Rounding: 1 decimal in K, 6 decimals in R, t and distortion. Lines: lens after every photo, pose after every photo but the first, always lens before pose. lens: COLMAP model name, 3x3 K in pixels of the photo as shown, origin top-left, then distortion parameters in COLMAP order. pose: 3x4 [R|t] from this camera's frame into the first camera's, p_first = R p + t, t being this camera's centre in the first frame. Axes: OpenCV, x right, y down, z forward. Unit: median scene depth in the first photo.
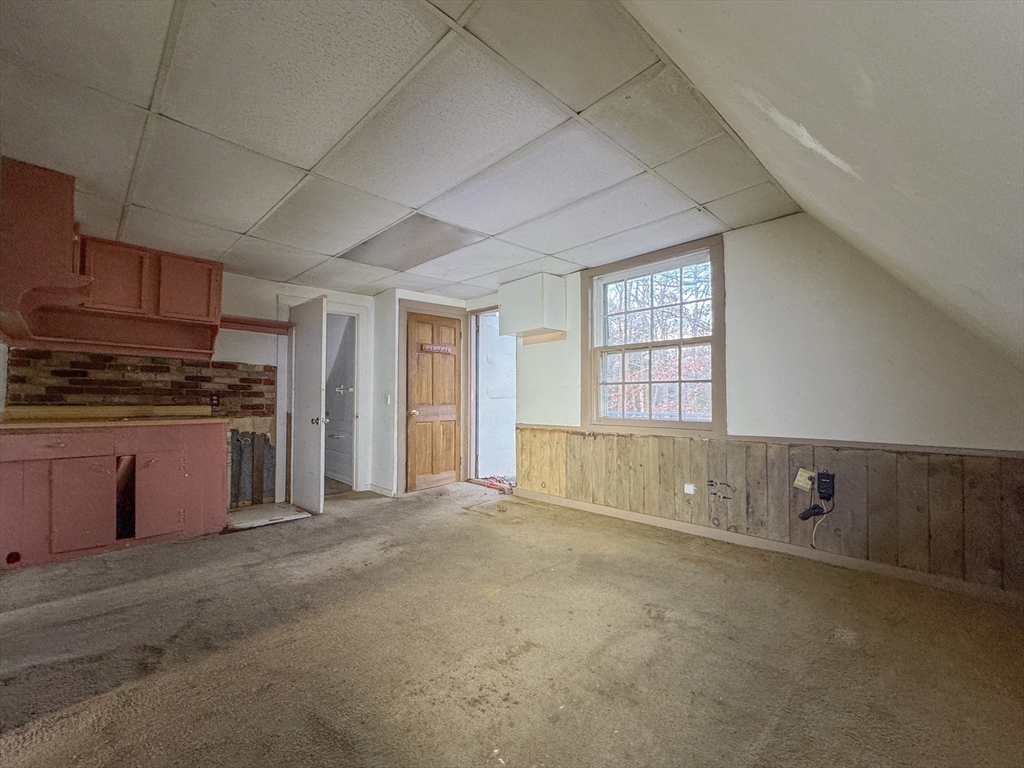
lens RADIAL K [[439.8, 0, 517.7], [0, 439.8, 373.2], [0, 0, 1]] dist [-0.001356, 0.000006]
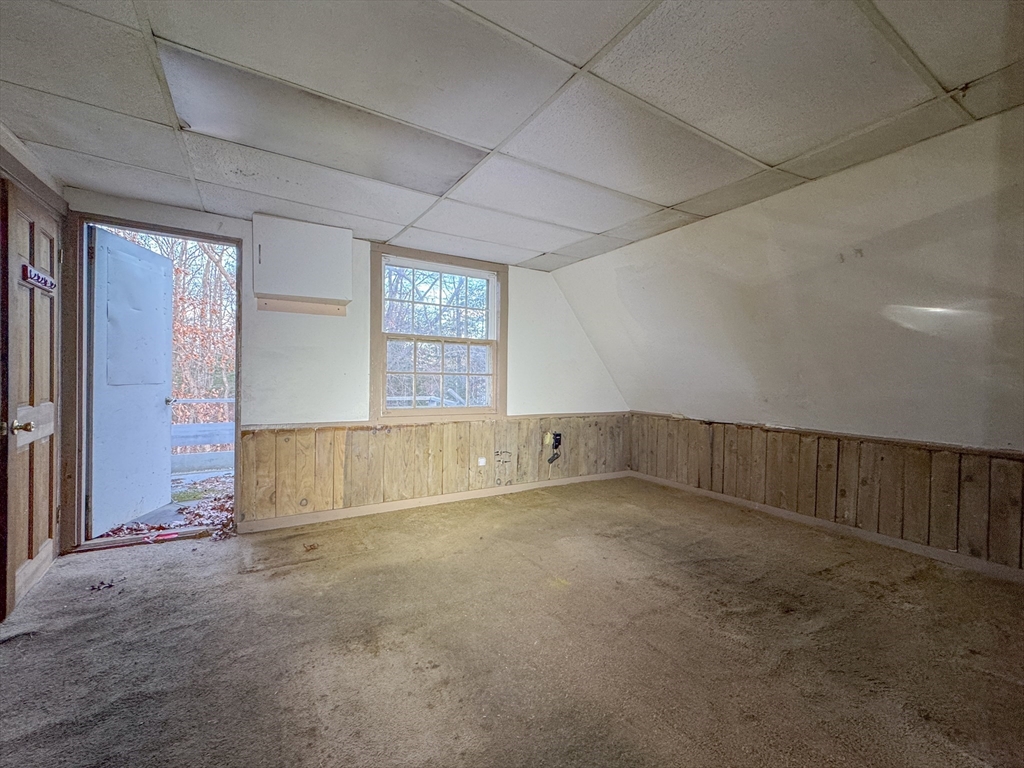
lens RADIAL K [[439.8, 0, 517.7], [0, 439.8, 373.2], [0, 0, 1]] dist [-0.001356, 0.000006]
pose [[0.207358, 0.008125, 0.978231, -0.786279], [-0.078506, 0.996879, 0.008361, -0.004441], [-0.975110, -0.078531, 0.207349, 0.646740]]
